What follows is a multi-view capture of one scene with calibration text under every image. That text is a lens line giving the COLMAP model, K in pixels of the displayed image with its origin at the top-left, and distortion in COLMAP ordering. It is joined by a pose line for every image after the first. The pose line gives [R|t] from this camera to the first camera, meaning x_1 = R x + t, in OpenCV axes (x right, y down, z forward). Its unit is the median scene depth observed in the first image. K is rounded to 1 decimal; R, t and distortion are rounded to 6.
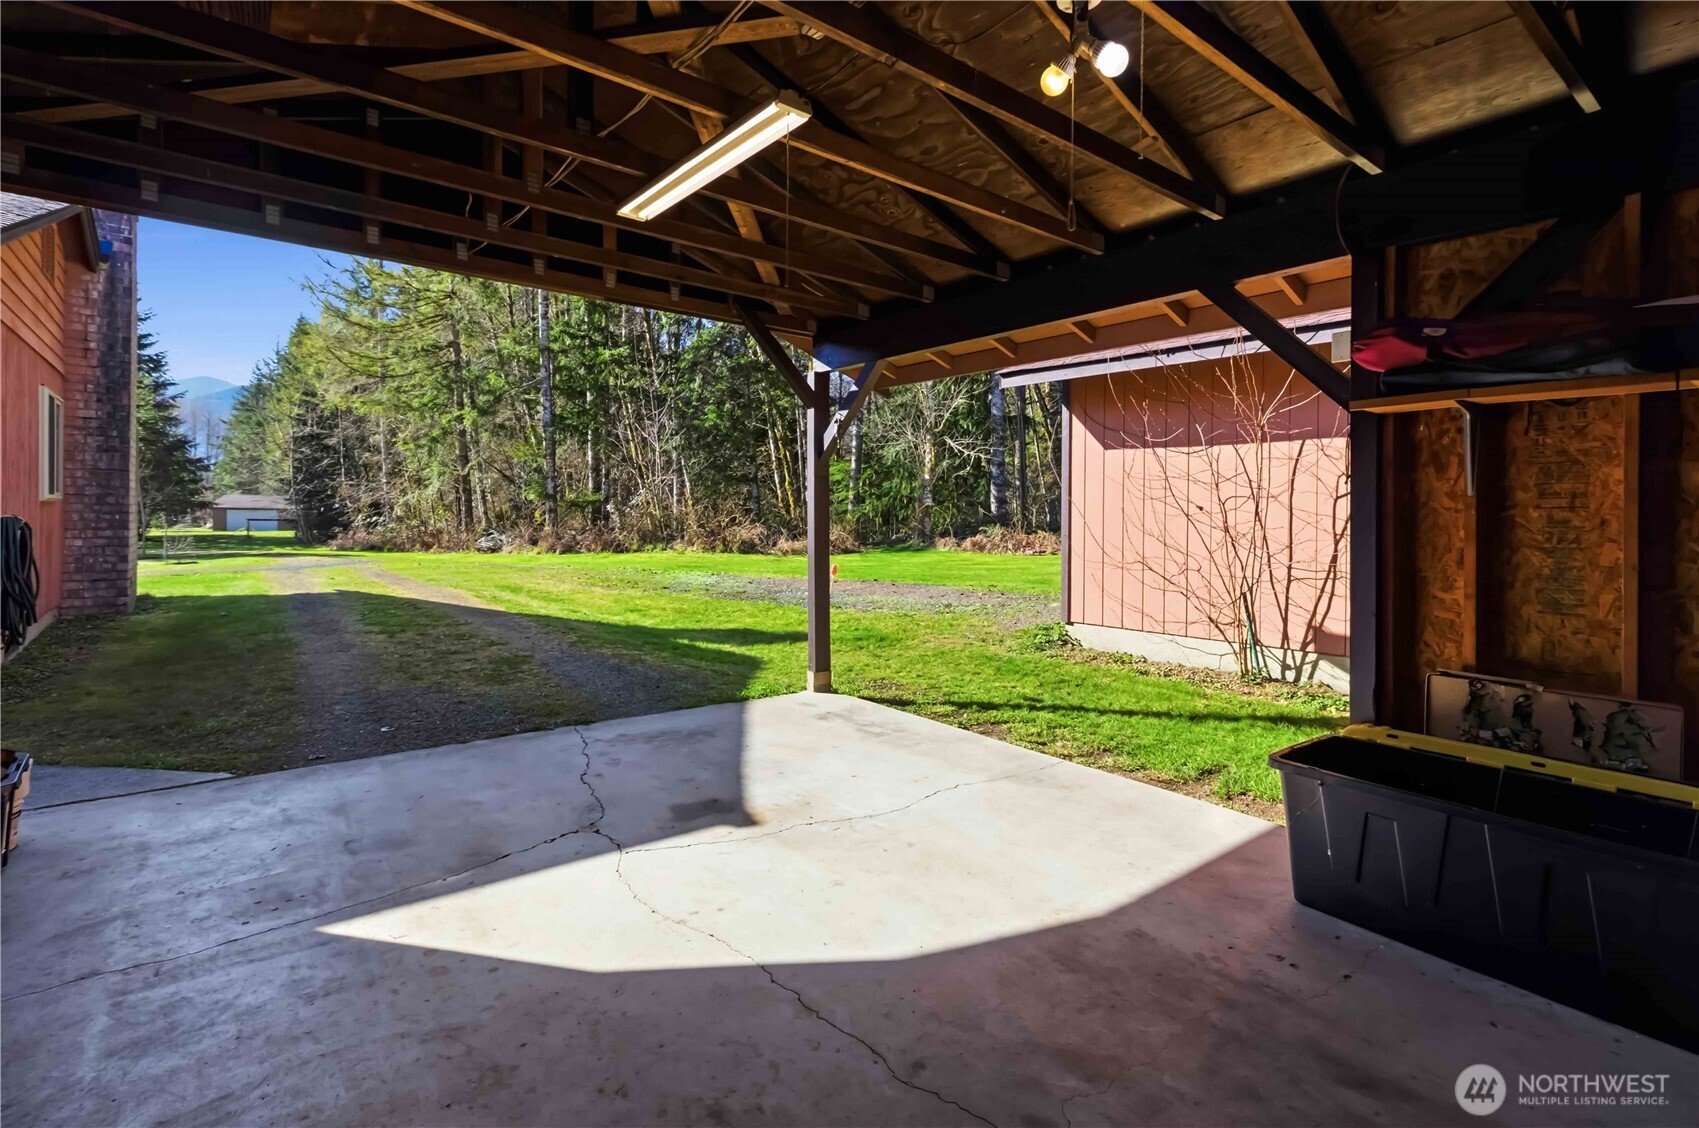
lens RADIAL K [[803.6, 0, 854.9], [0, 803.6, 554.1], [0, 0, 1]] dist [0.002960, -0.000818]
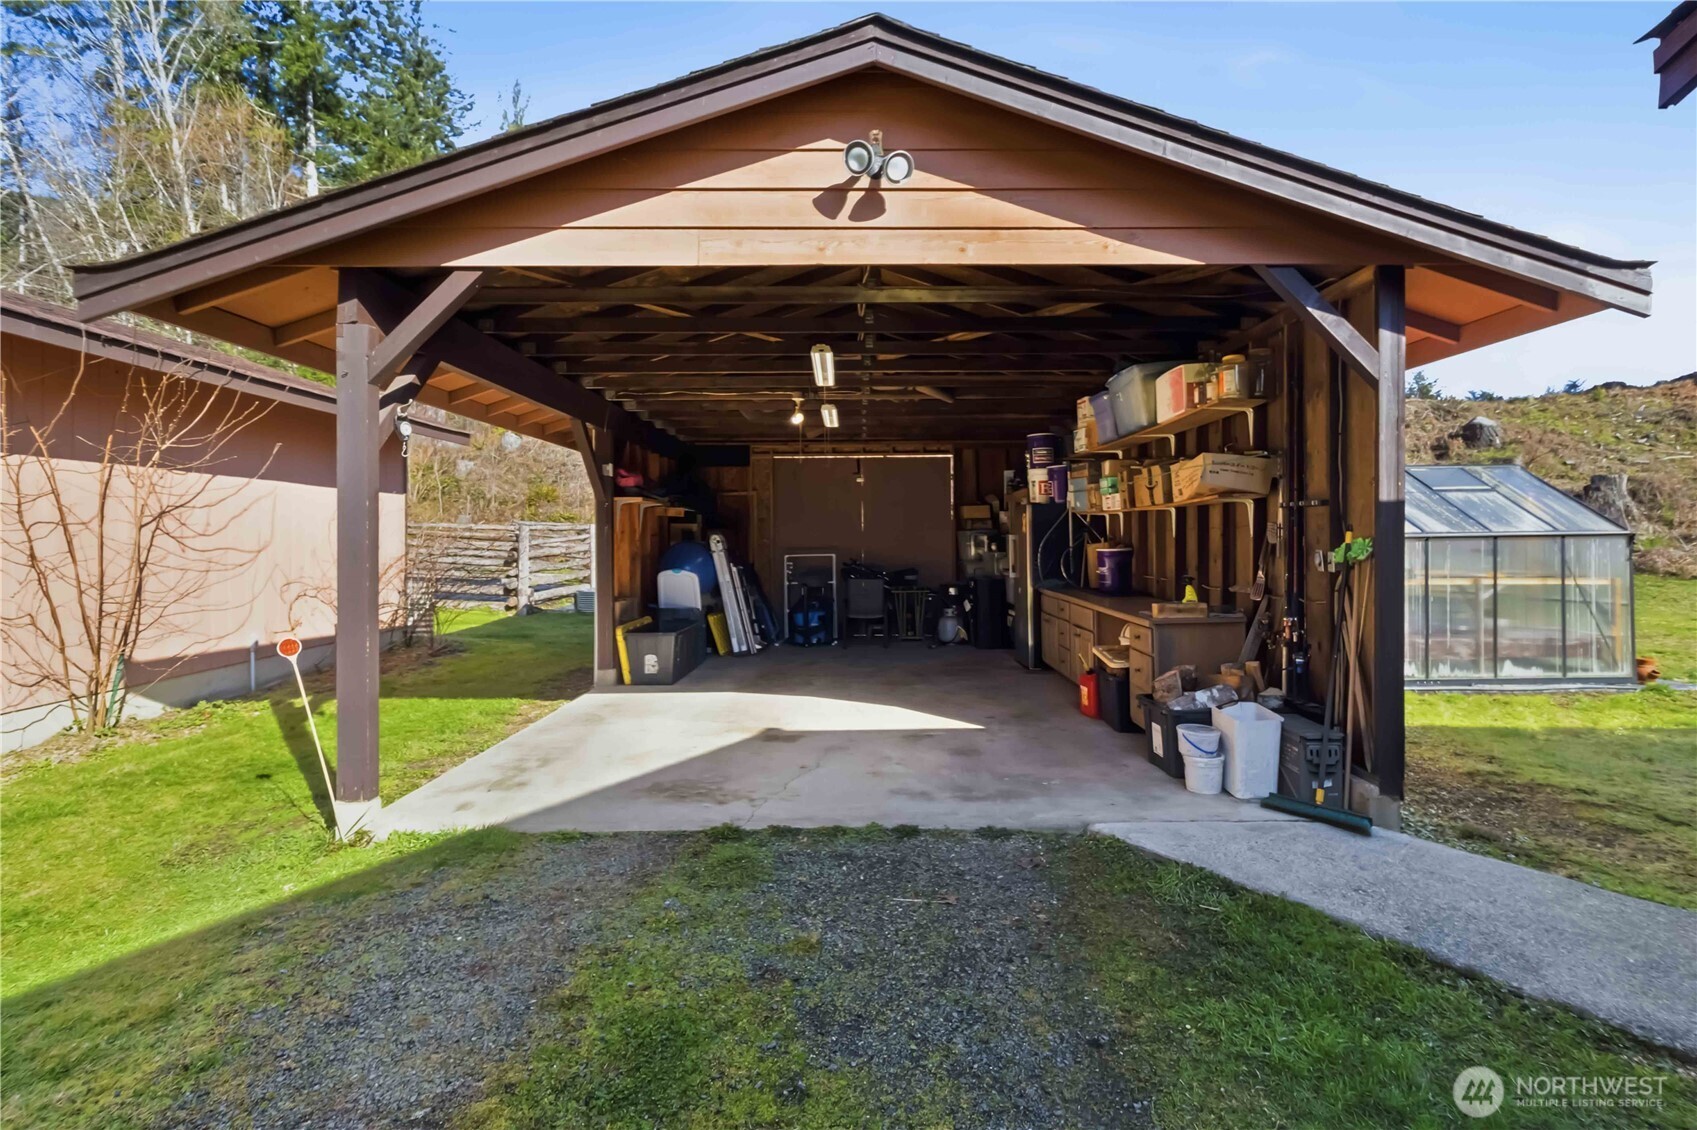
lens RADIAL K [[802.6, 0, 853.8], [0, 802.6, 555.1], [0, 0, 1]] dist [0.002960, -0.000818]
pose [[-0.787896, -0.021615, 0.615429, -0.688267], [0.025312, 0.997402, 0.067436, -0.076347], [-0.615288, 0.068711, -0.785302, 1.195942]]
